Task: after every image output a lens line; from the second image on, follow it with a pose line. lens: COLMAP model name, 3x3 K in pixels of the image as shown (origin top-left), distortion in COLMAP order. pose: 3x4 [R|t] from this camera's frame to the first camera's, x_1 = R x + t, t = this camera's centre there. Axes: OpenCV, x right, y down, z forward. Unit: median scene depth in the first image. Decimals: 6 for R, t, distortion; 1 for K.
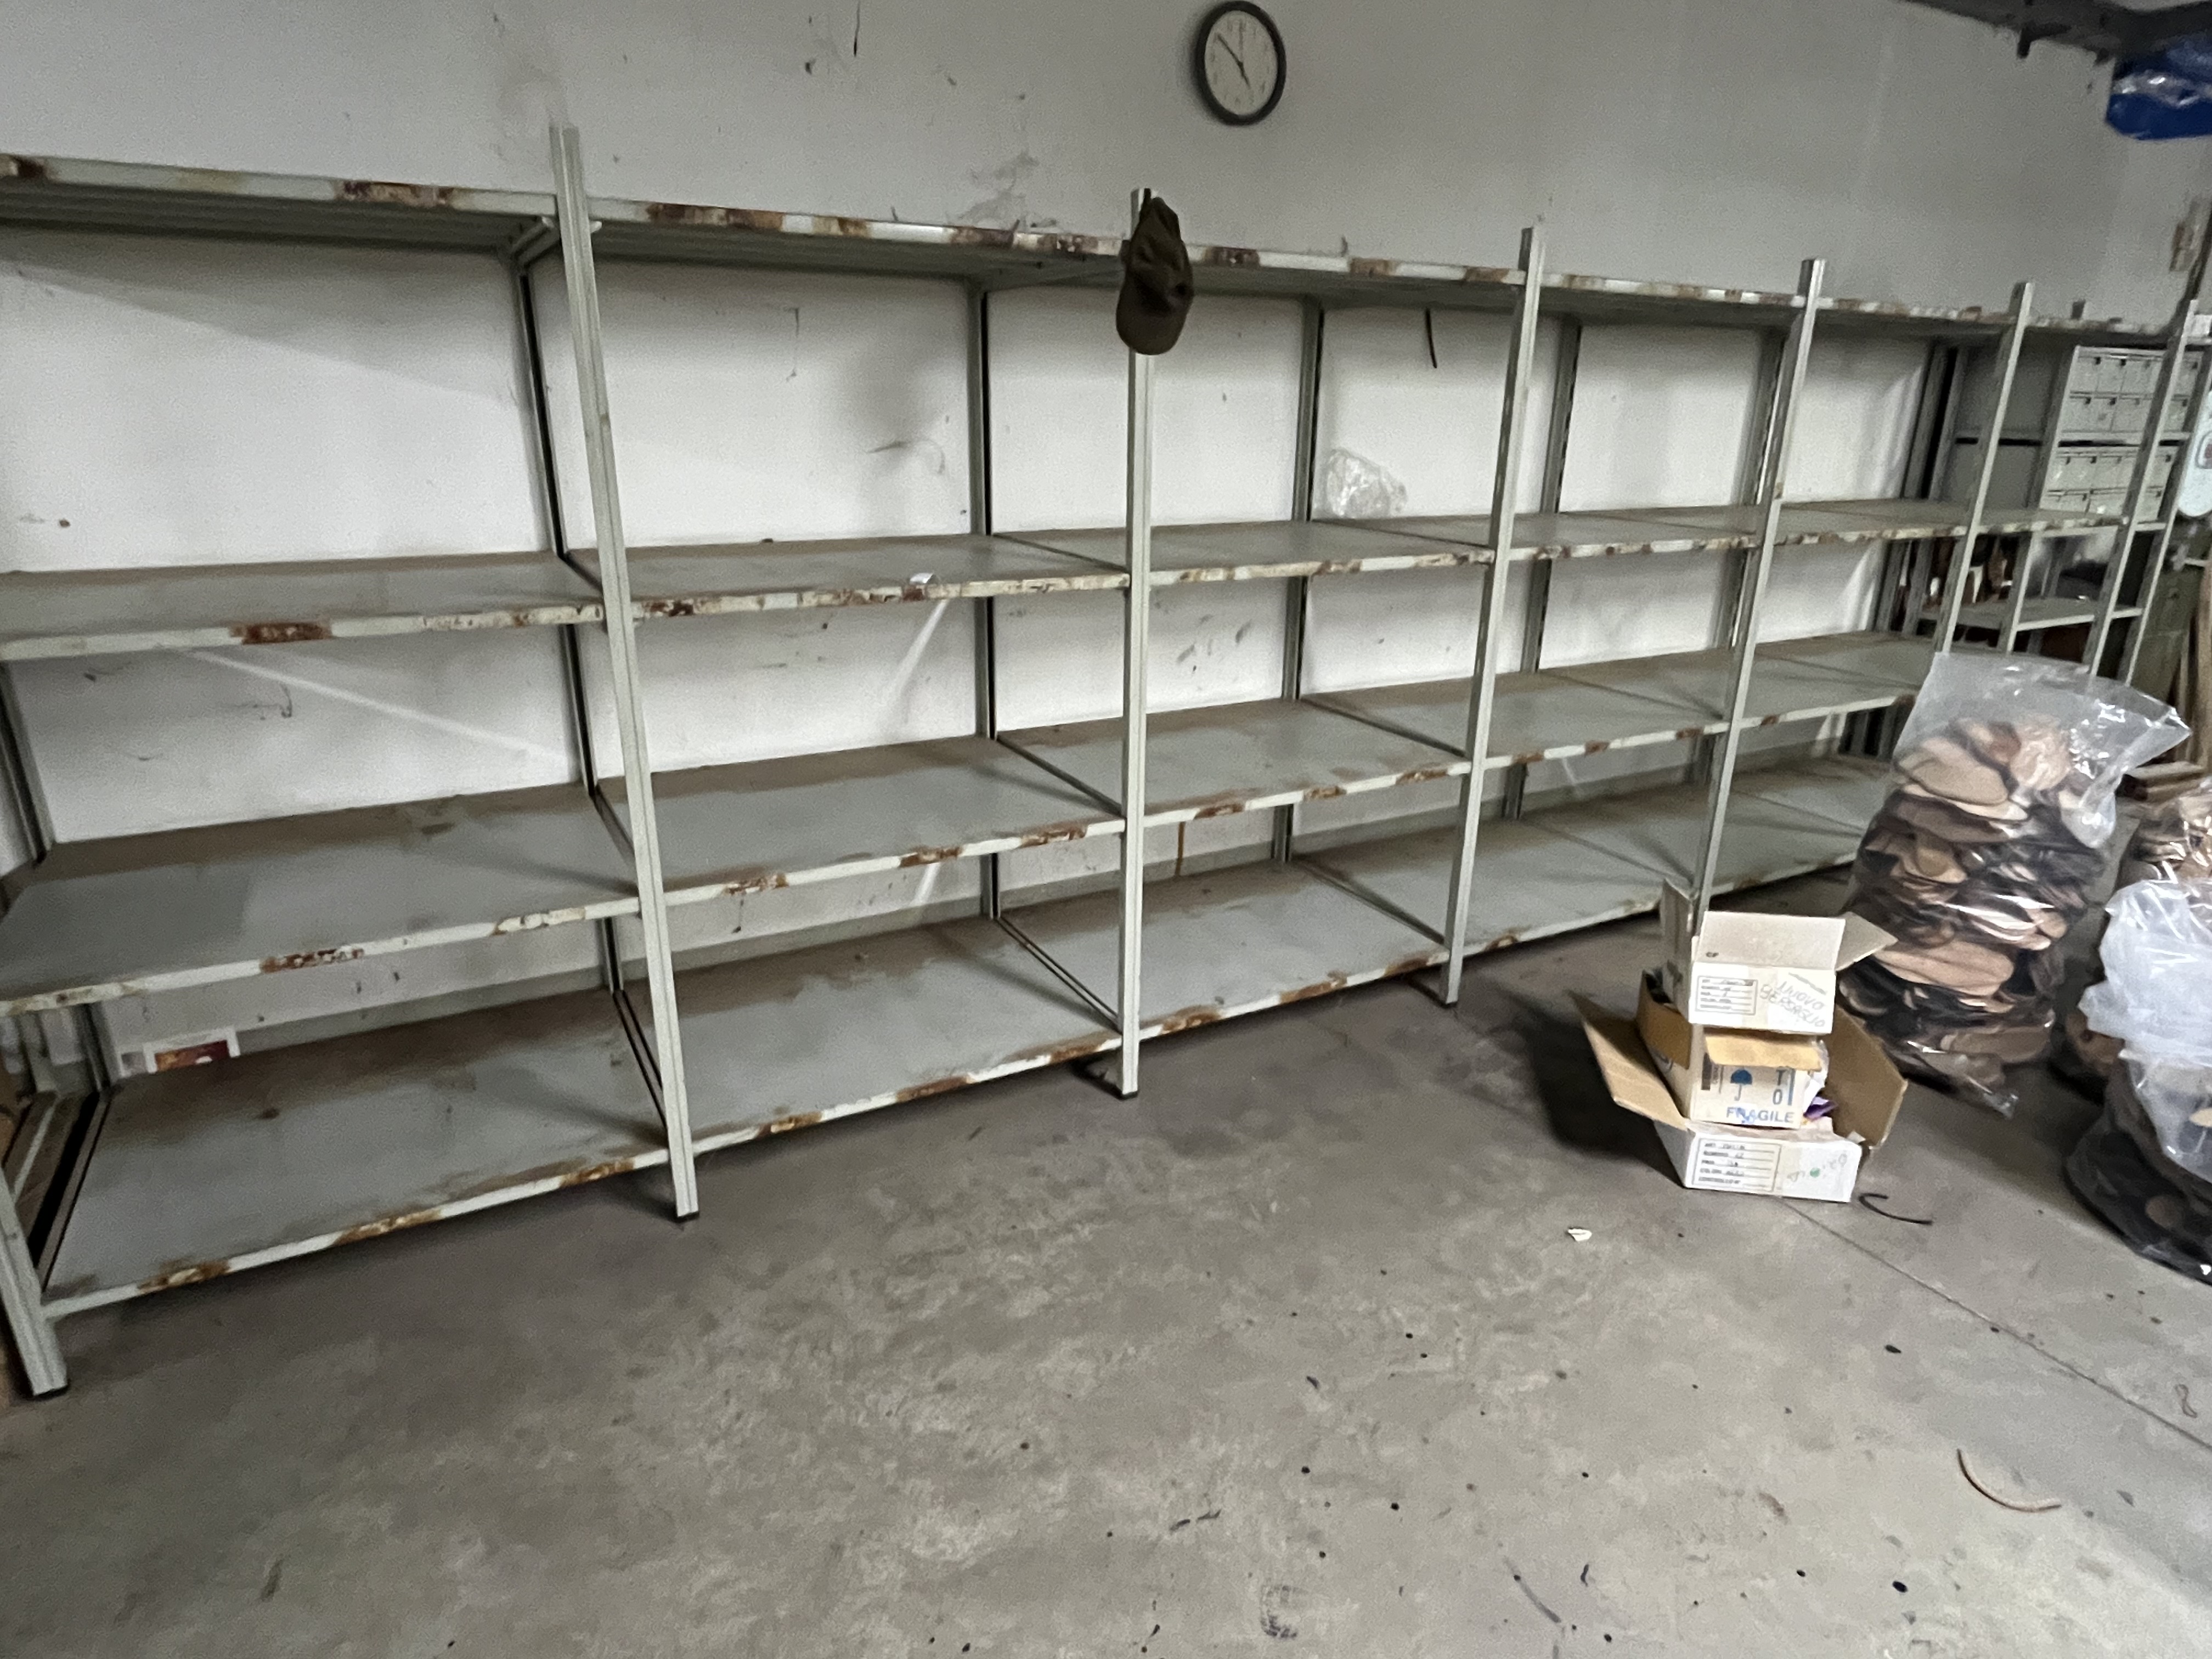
lens RADIAL K [[1251.5, 0, 1080.5], [0, 1251.5, 821.4], [0, 0, 1]] dist [-0.005170, 0.000109]
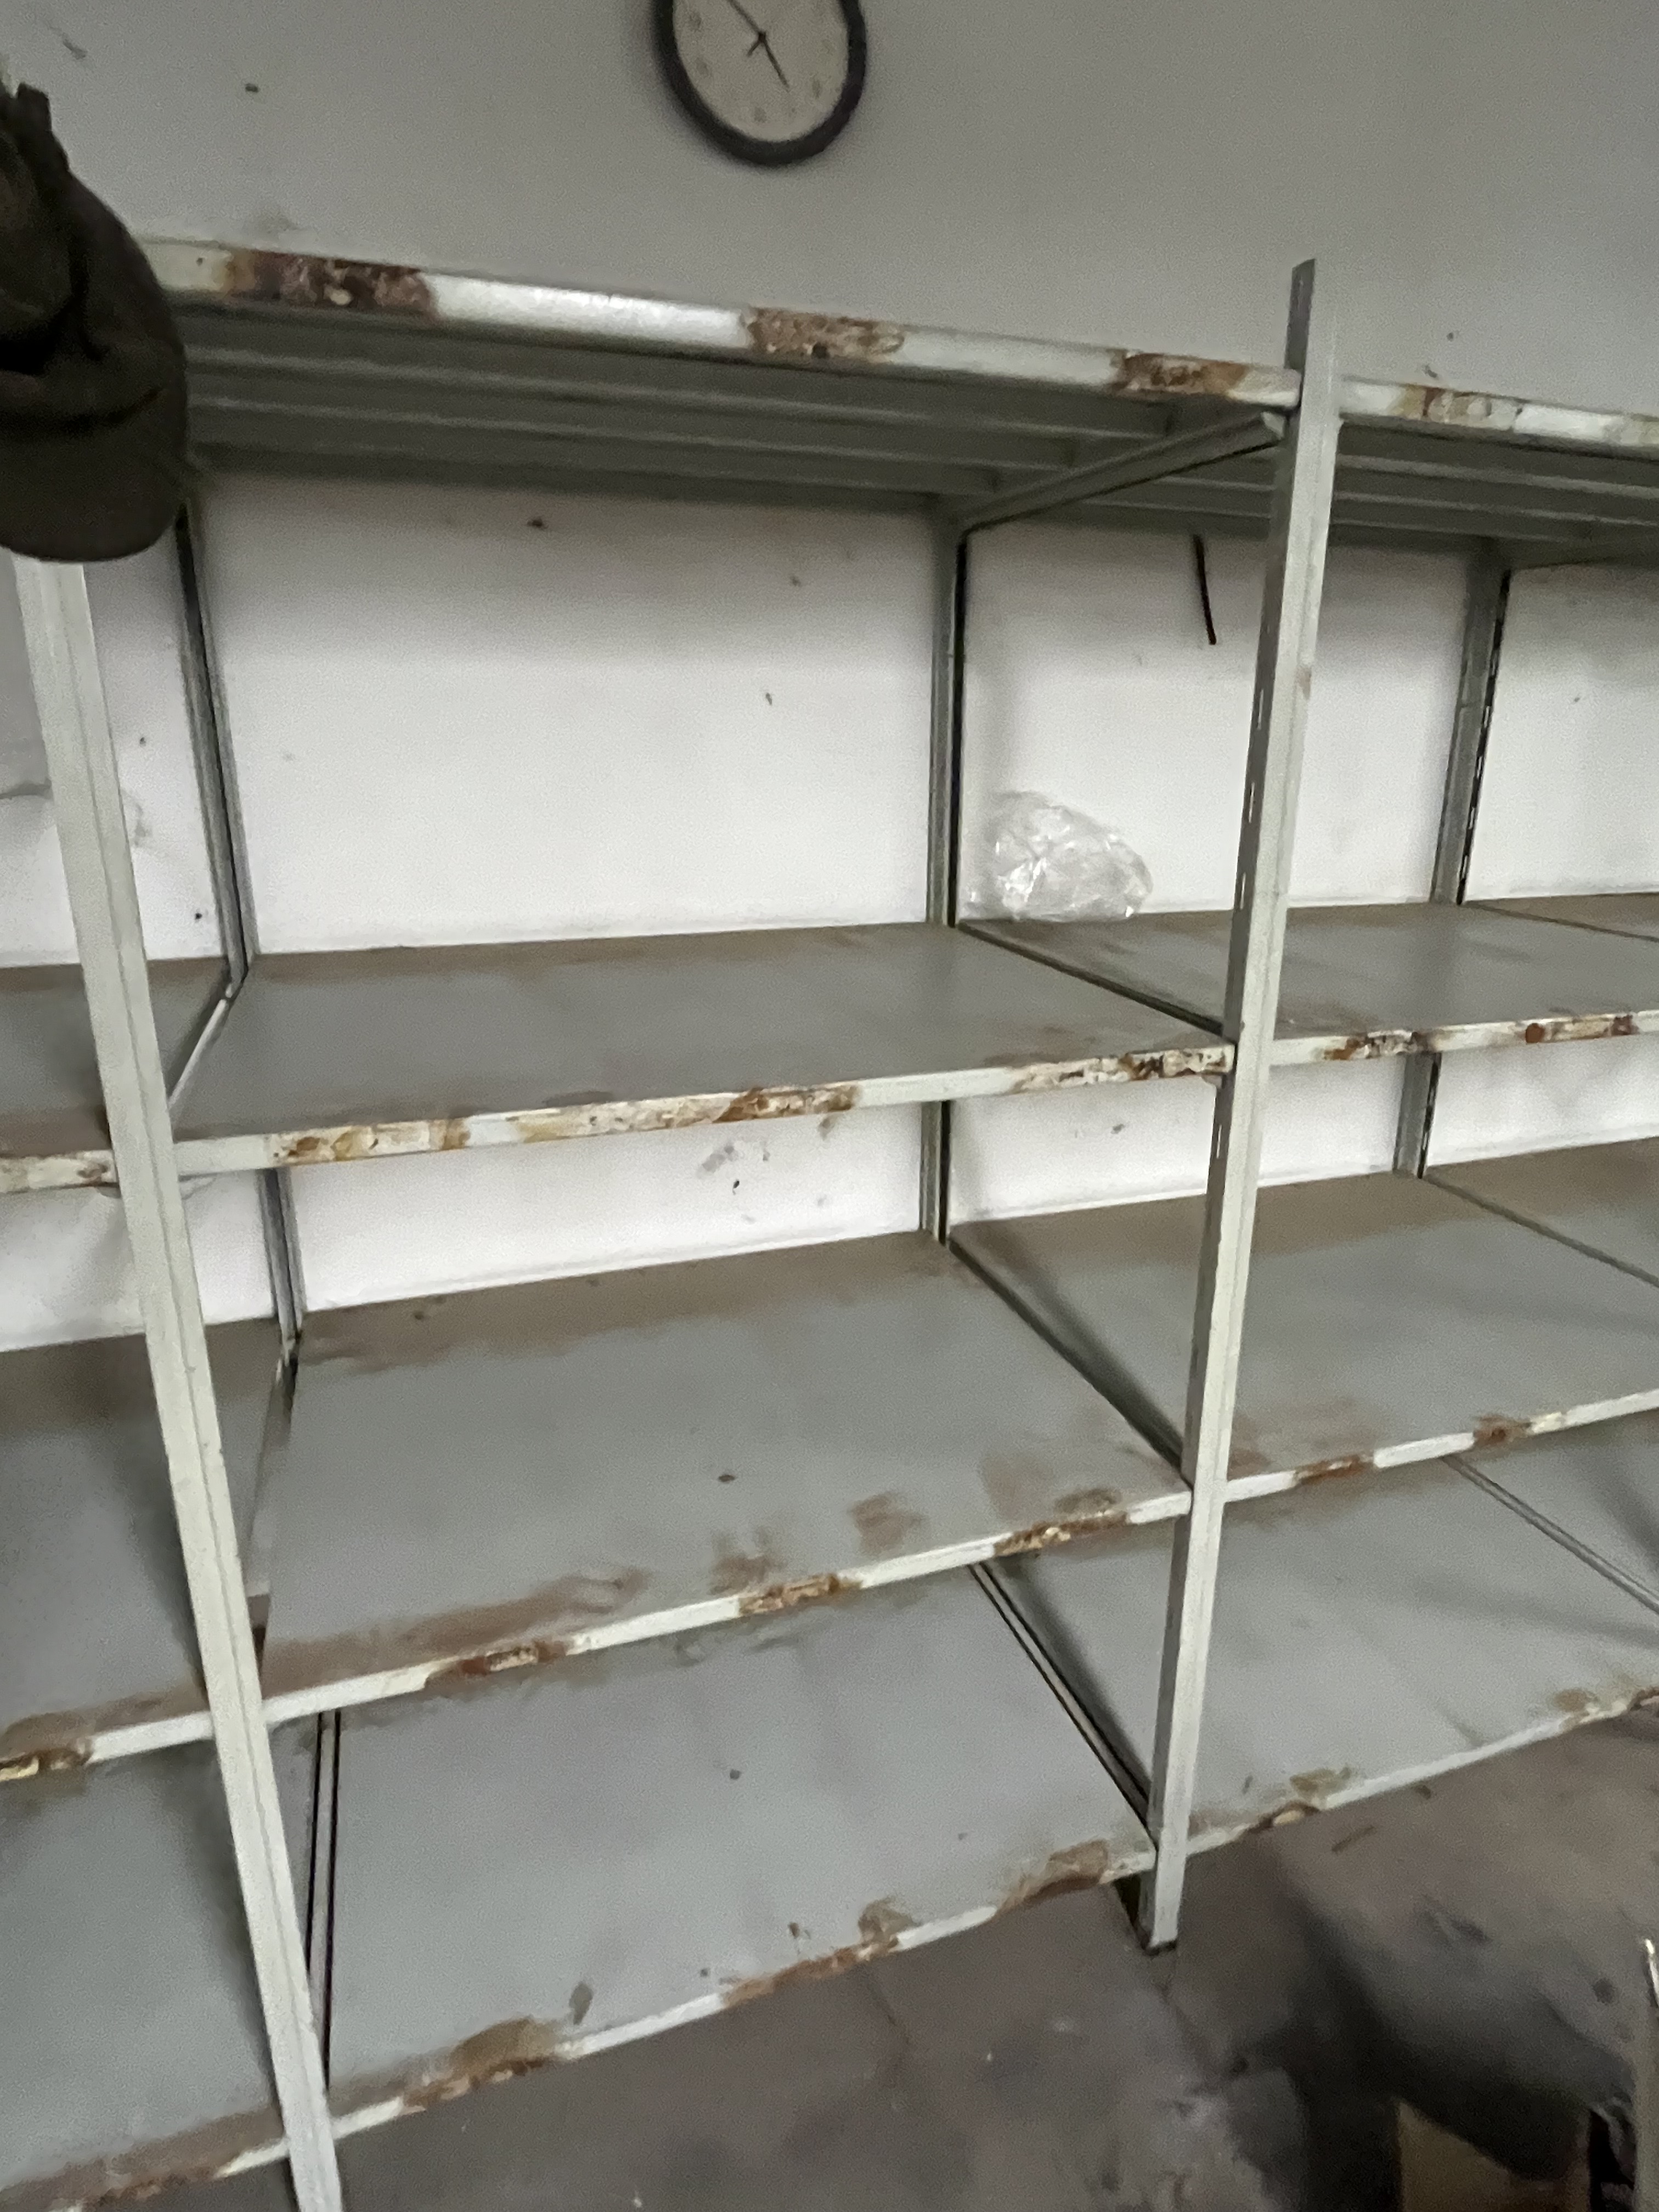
lens RADIAL K [[1251.5, 0, 830.7], [0, 1251.5, 1068.1], [0, 0, 1]] dist [-0.005170, 0.000109]
pose [[0.987663, 0.041708, -0.150936, 0.300699], [-0.049095, 0.997755, -0.045548, -0.211311], [0.148697, 0.052397, 0.987494, 0.646978]]
